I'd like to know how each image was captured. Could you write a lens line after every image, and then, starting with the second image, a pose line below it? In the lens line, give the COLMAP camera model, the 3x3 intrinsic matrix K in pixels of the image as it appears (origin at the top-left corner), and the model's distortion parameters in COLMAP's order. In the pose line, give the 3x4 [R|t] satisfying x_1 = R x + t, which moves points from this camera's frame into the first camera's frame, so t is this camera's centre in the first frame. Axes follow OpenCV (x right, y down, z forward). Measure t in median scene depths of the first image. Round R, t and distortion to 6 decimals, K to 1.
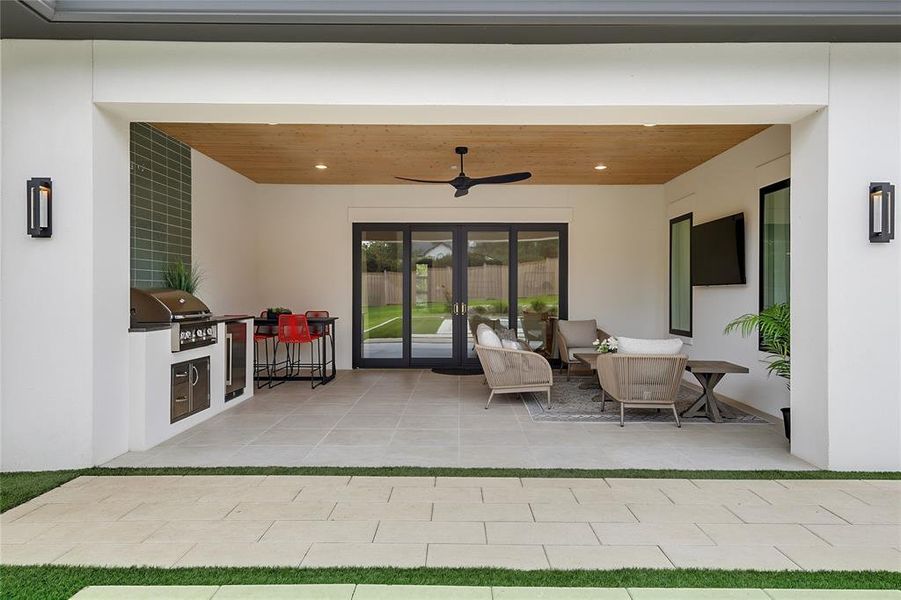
lens RADIAL K [[550.9, 0, 451.8], [0, 550.9, 297.1], [0, 0, 1]] dist [0.001766, -0.000515]
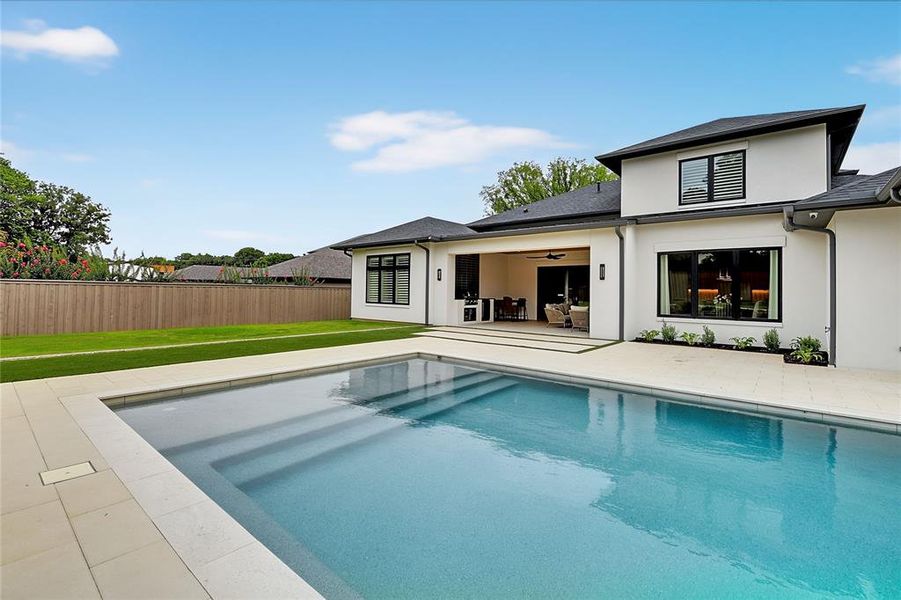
lens RADIAL K [[390.7, 0, 455.5], [0, 390.7, 285.2], [0, 0, 1]] dist [-0.016200, -0.001454]
pose [[0.768448, 0.001096, -0.639912, 1.379438], [-0.016376, 0.999705, -0.017953, 0.000081], [0.639703, 0.024275, 0.768239, -1.380116]]
